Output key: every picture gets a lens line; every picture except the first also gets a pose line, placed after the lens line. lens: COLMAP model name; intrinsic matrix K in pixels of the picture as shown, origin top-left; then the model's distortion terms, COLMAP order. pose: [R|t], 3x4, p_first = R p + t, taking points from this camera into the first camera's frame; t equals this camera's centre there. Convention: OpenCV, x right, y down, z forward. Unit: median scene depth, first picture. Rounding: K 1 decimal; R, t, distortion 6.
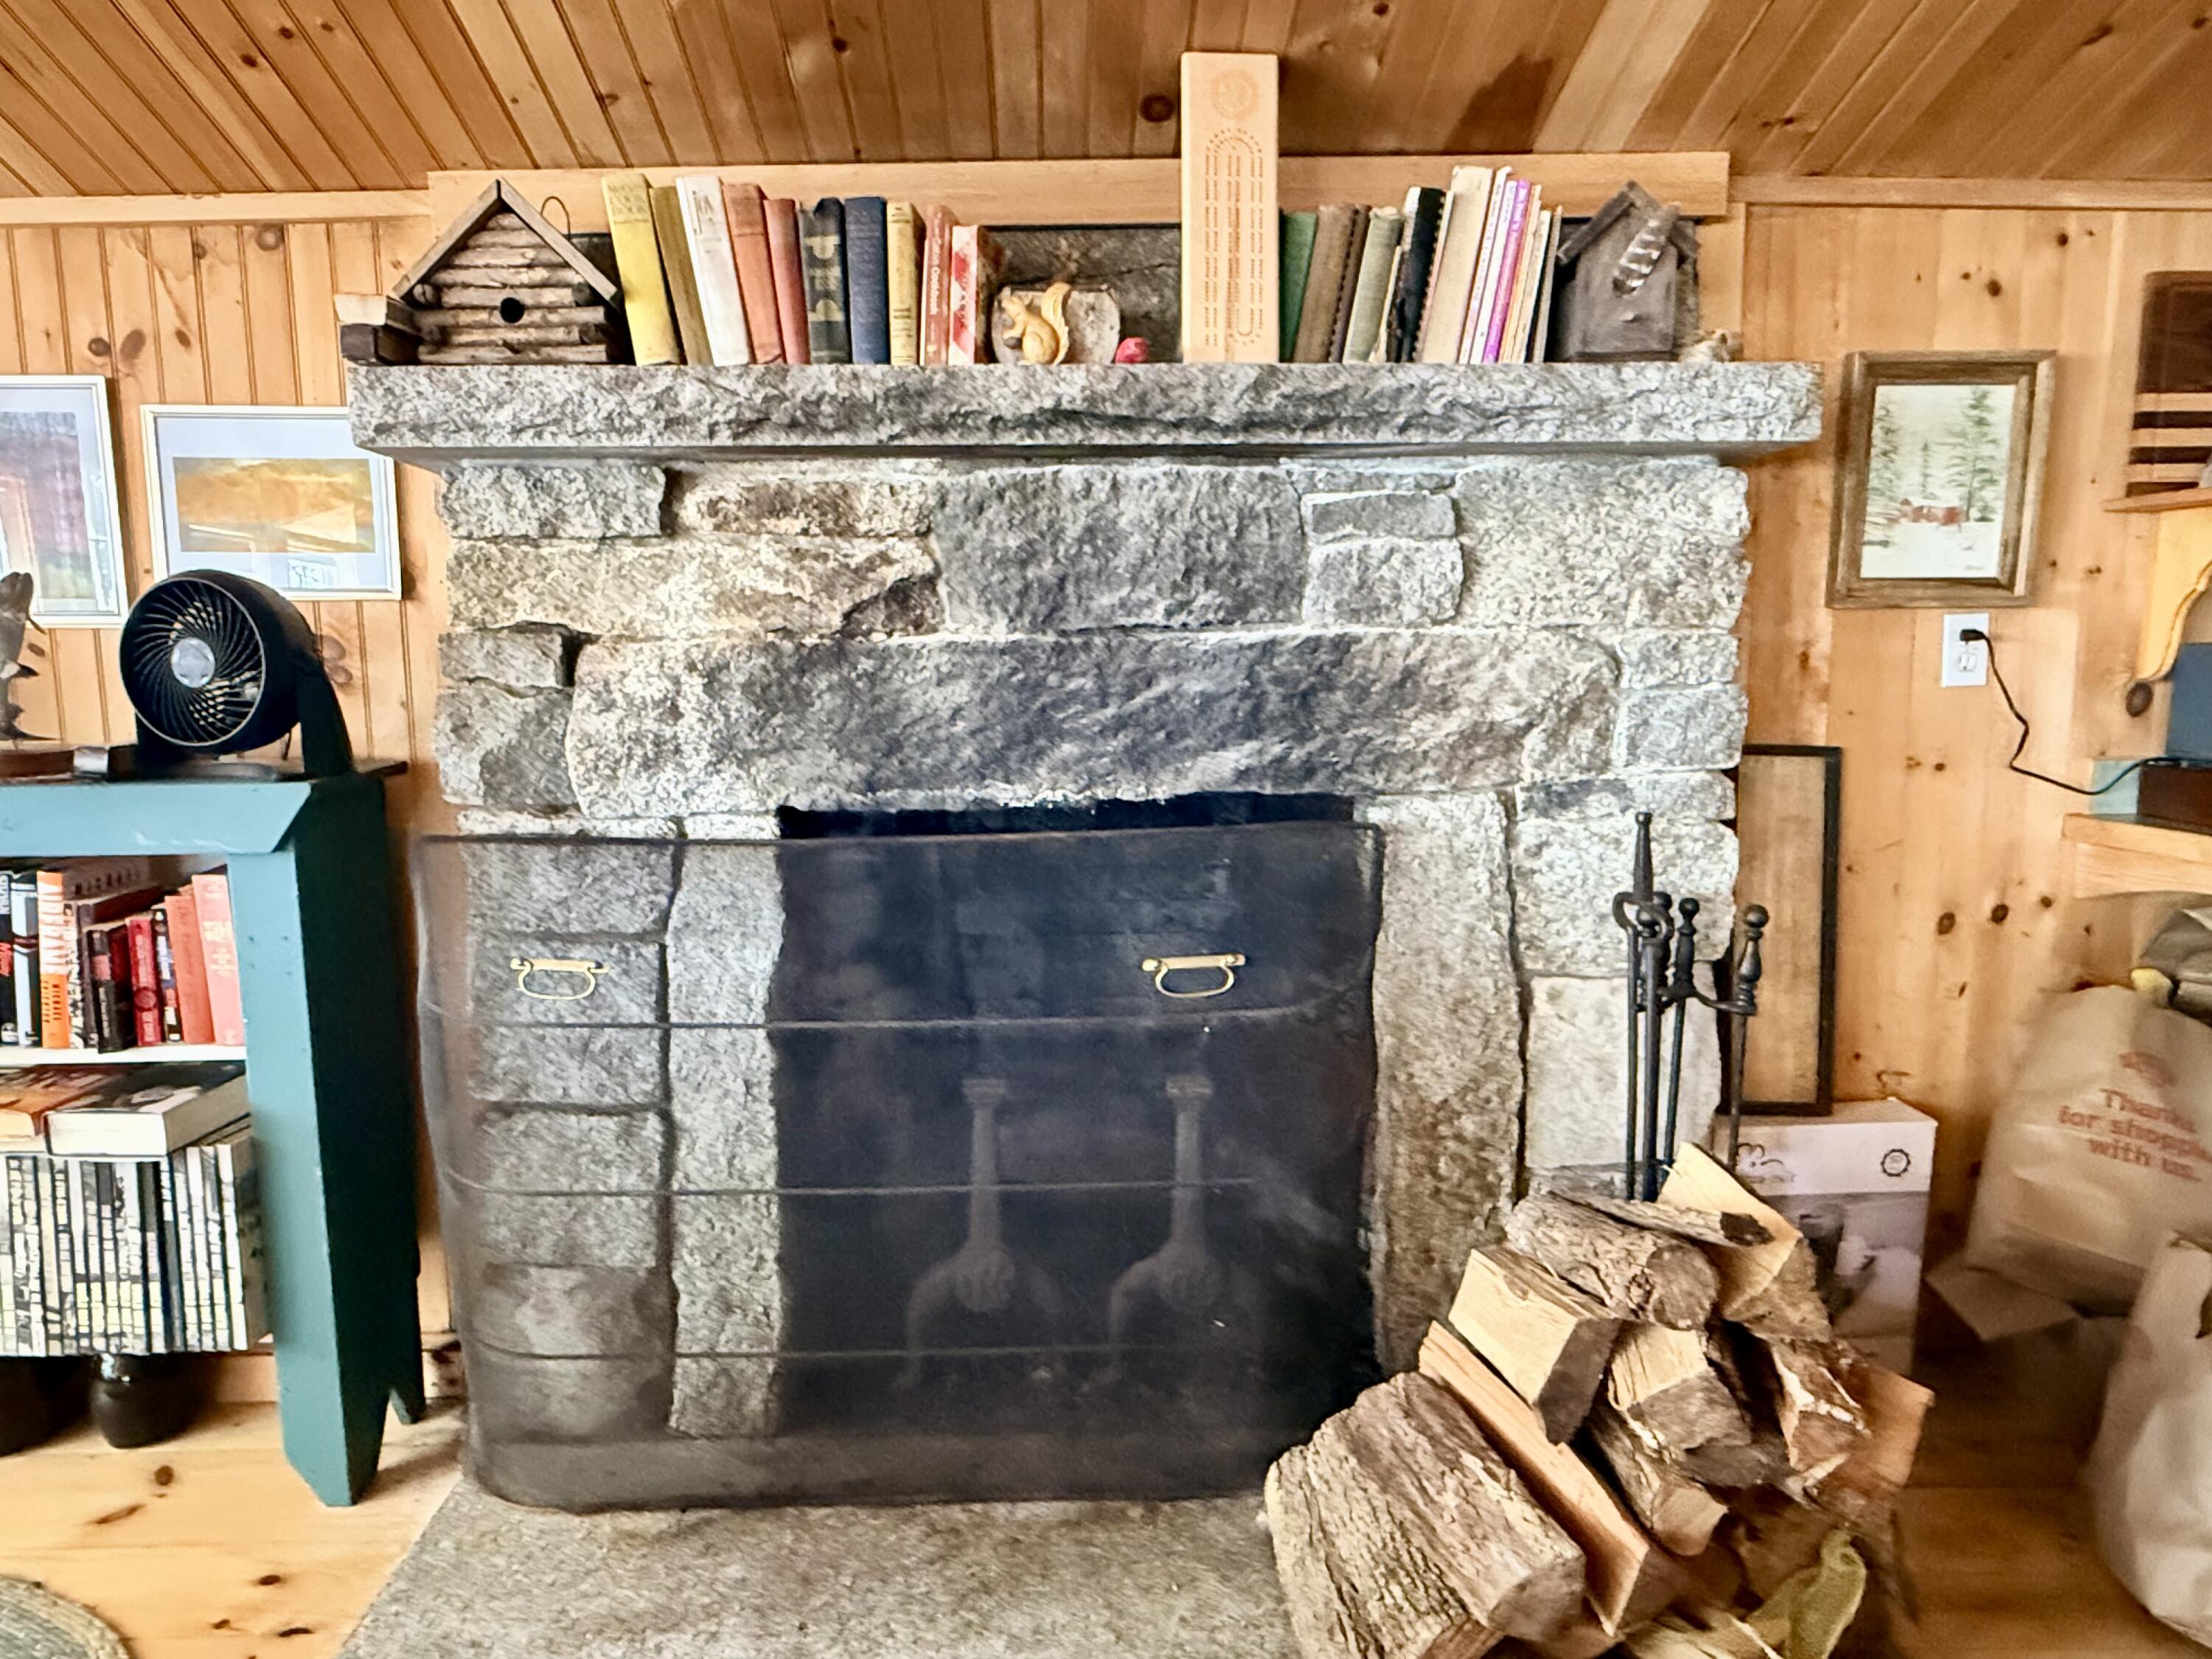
lens RADIAL K [[1388.7, 0, 1094.1], [0, 1388.7, 836.0], [0, 0, 1]] dist [0.006079, 0.004018]
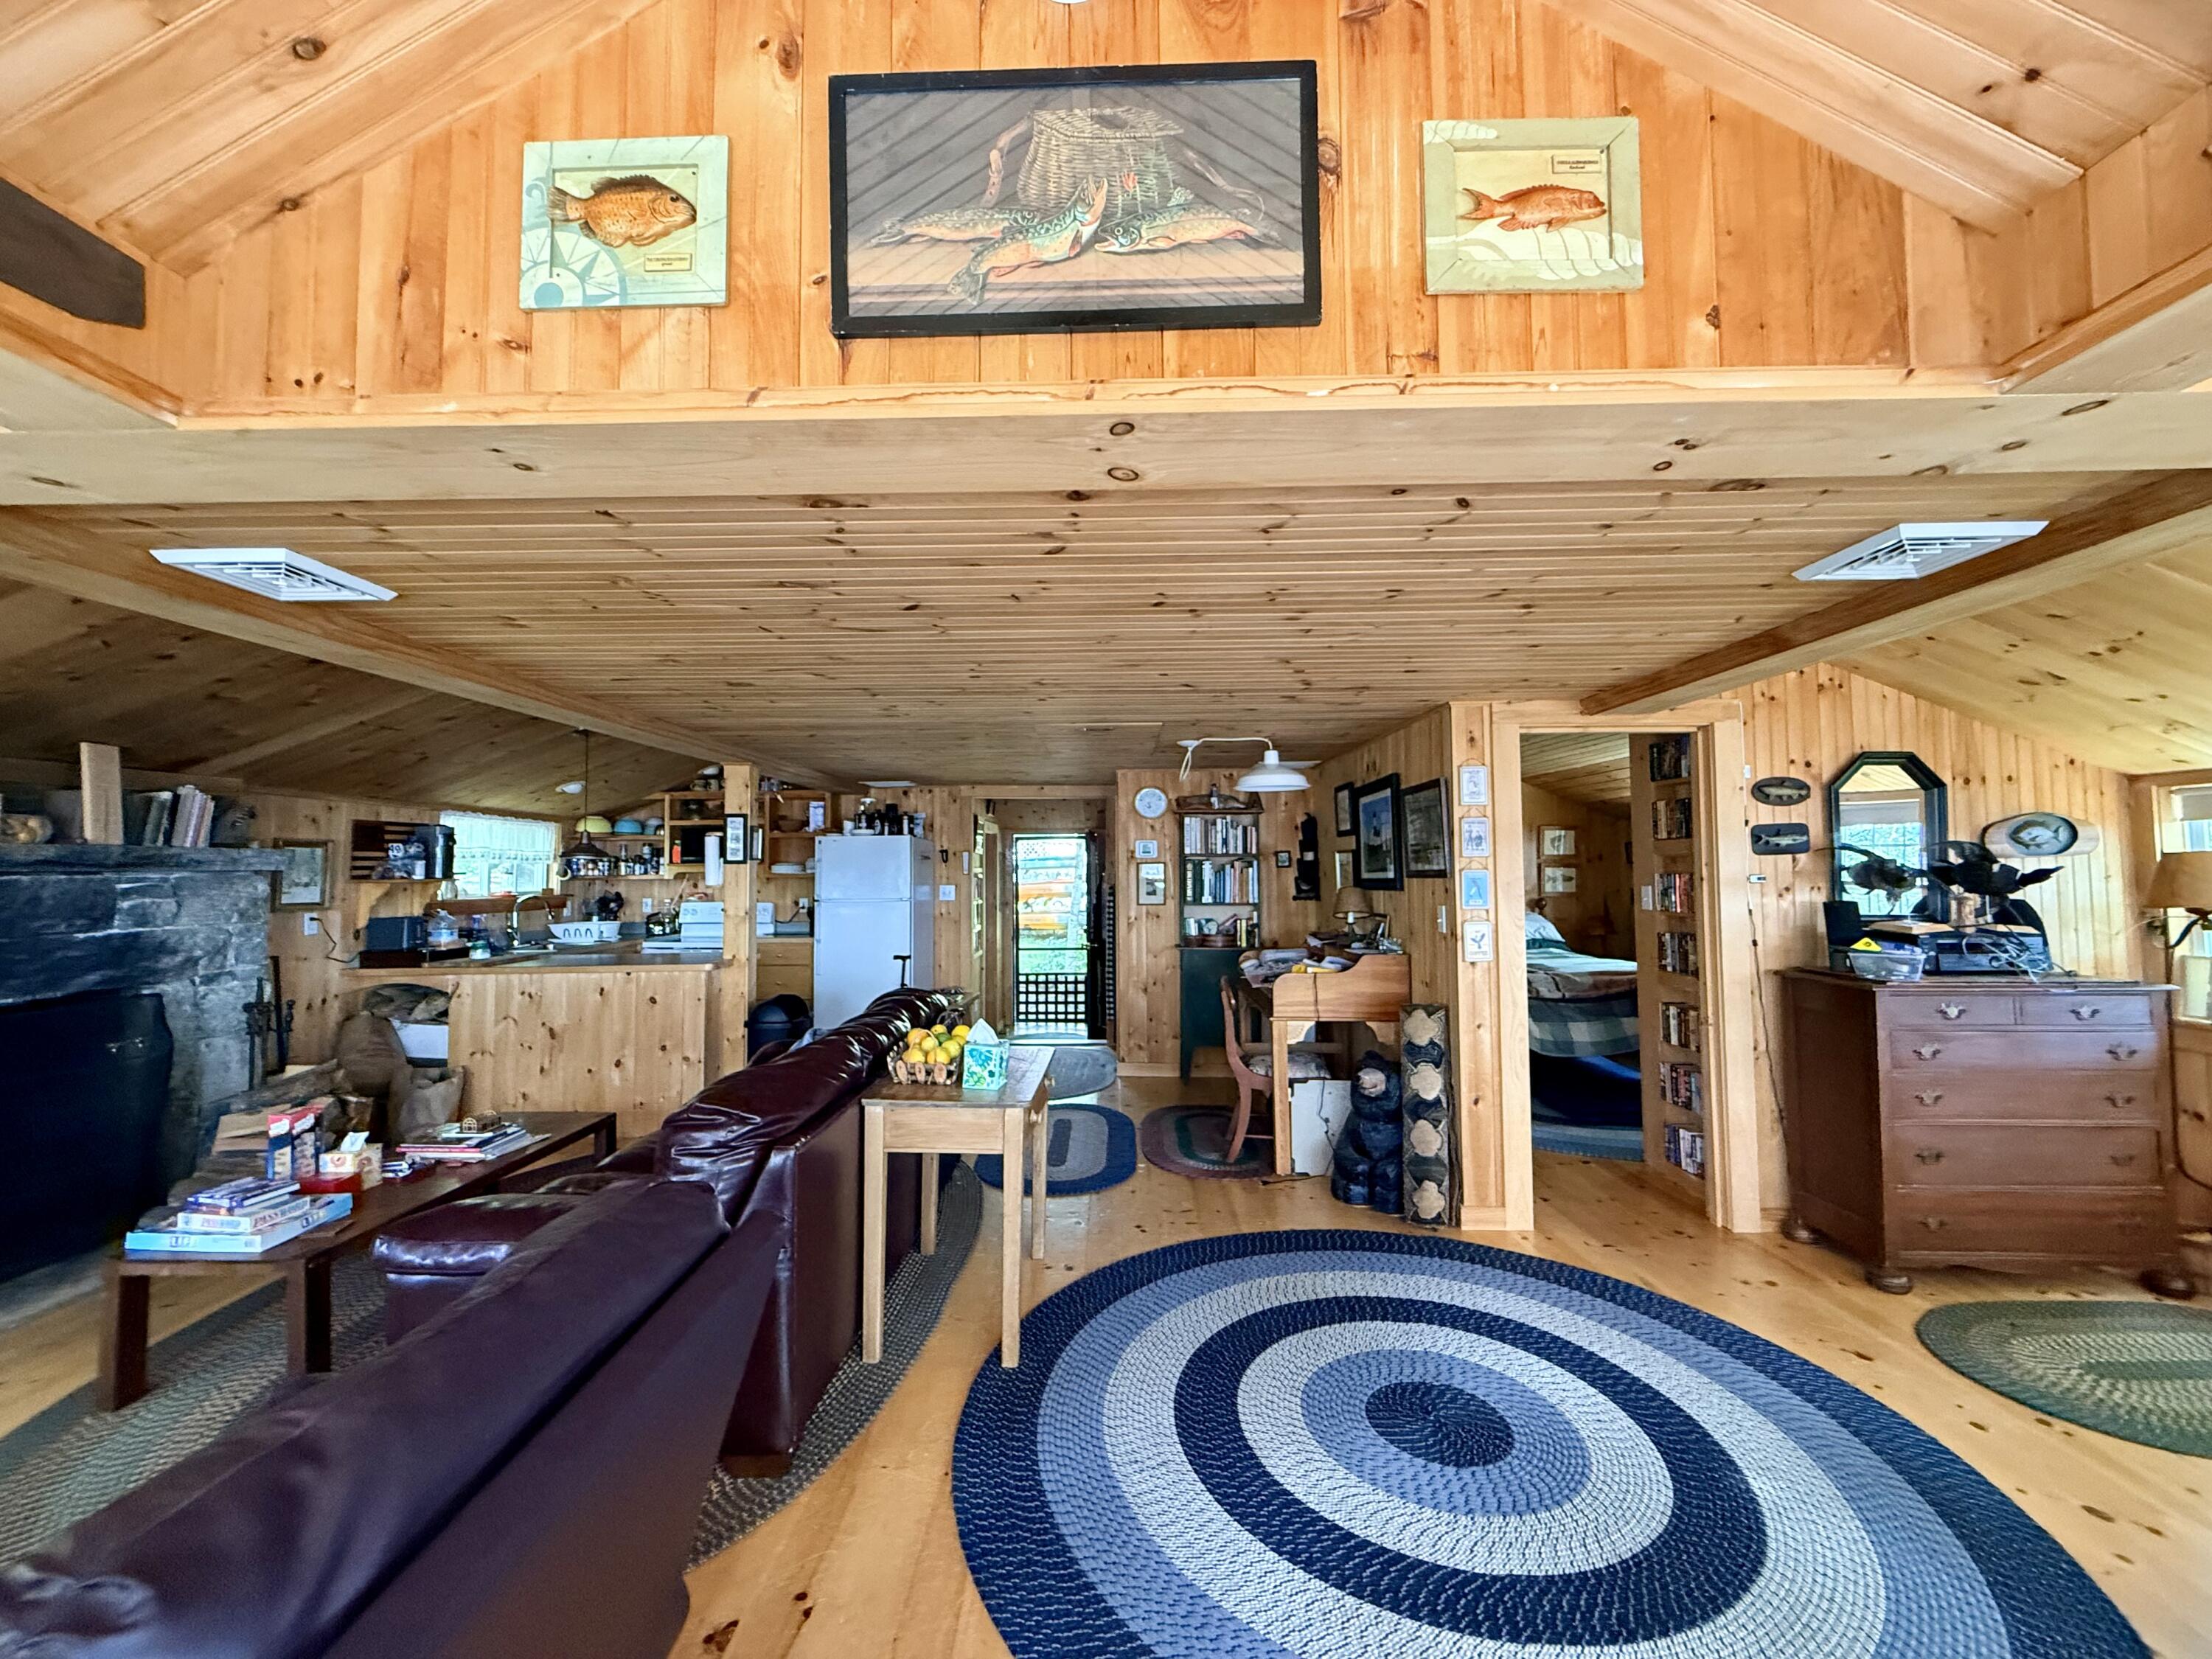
lens RADIAL K [[877.6, 0, 1100.5], [0, 877.6, 823.0], [0, 0, 1]] dist [-0.001490, 0.000771]
pose [[0.043334, 0.057196, 0.997422, -1.569769], [0.147122, 0.987110, -0.062997, 0.045438], [-0.988169, 0.149473, 0.034360, -1.101231]]
